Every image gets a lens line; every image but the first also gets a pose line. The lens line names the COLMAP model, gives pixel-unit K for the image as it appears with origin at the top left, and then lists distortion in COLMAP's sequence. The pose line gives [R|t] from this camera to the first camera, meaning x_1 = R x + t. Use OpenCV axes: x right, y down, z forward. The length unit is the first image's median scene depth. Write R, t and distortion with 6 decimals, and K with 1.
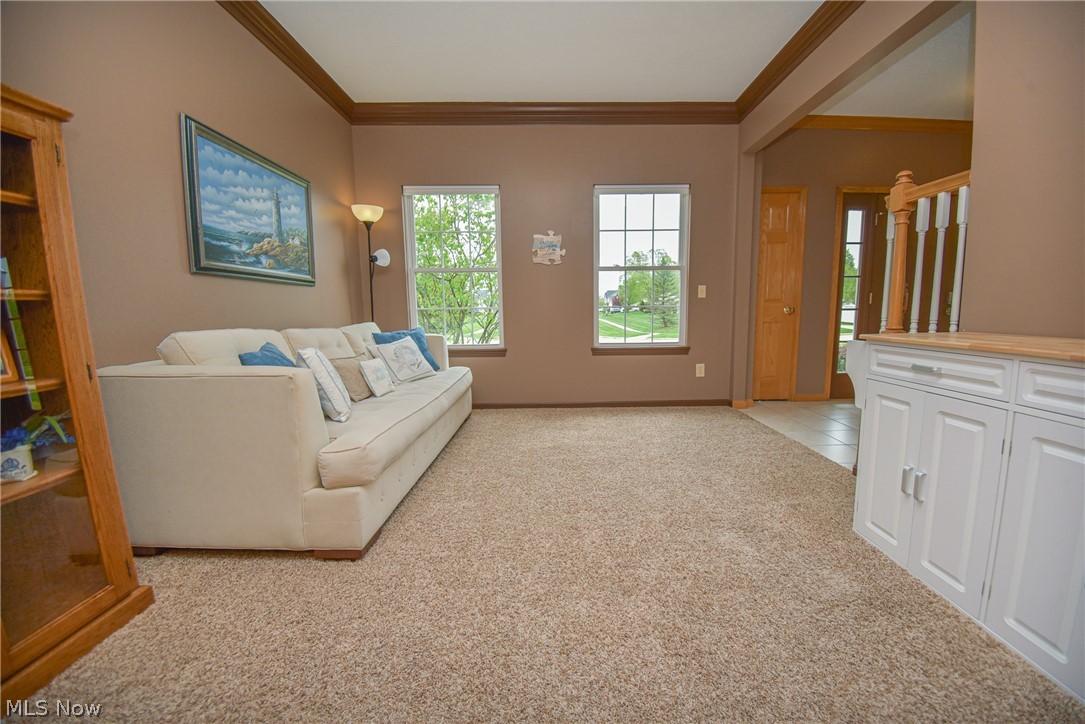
lens RADIAL K [[407.3, 0, 542.7], [0, 407.3, 356.2], [0, 0, 1]] dist [-0.000432, 0.000061]
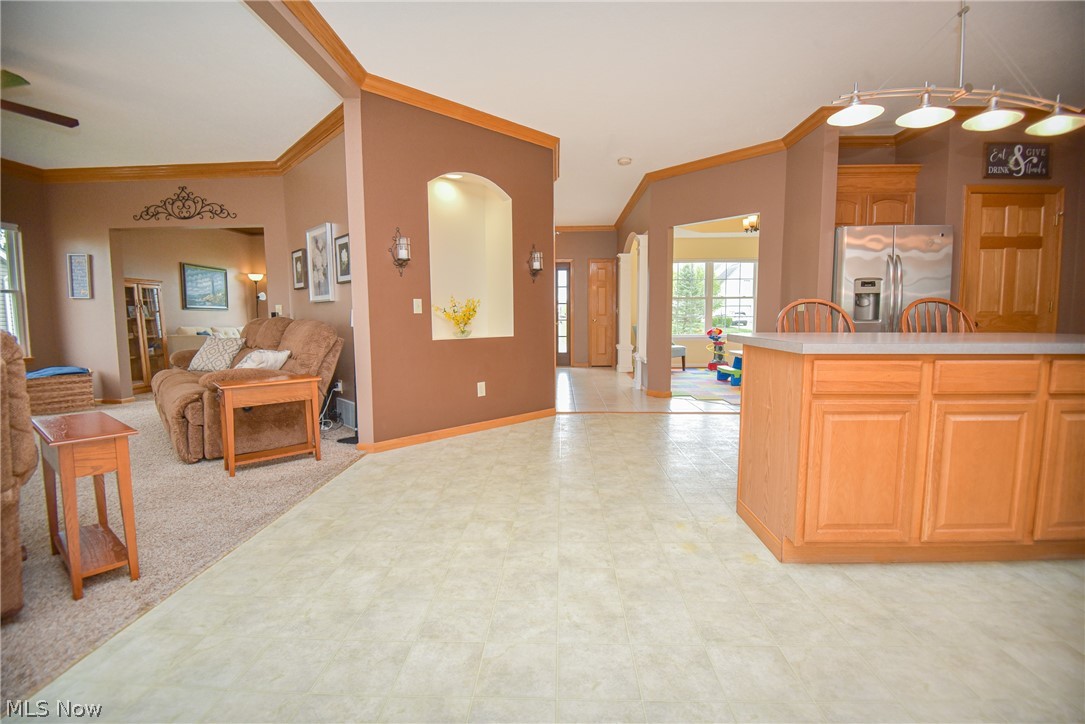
lens RADIAL K [[494.5, 0, 546.6], [0, 494.5, 363.7], [0, 0, 1]] dist [0.000682, -0.000109]
pose [[0.999271, 0.004913, -0.037858, 1.628824], [-0.005388, 0.999908, -0.012442, 0.195312], [0.037794, 0.012637, 0.999206, -2.111746]]
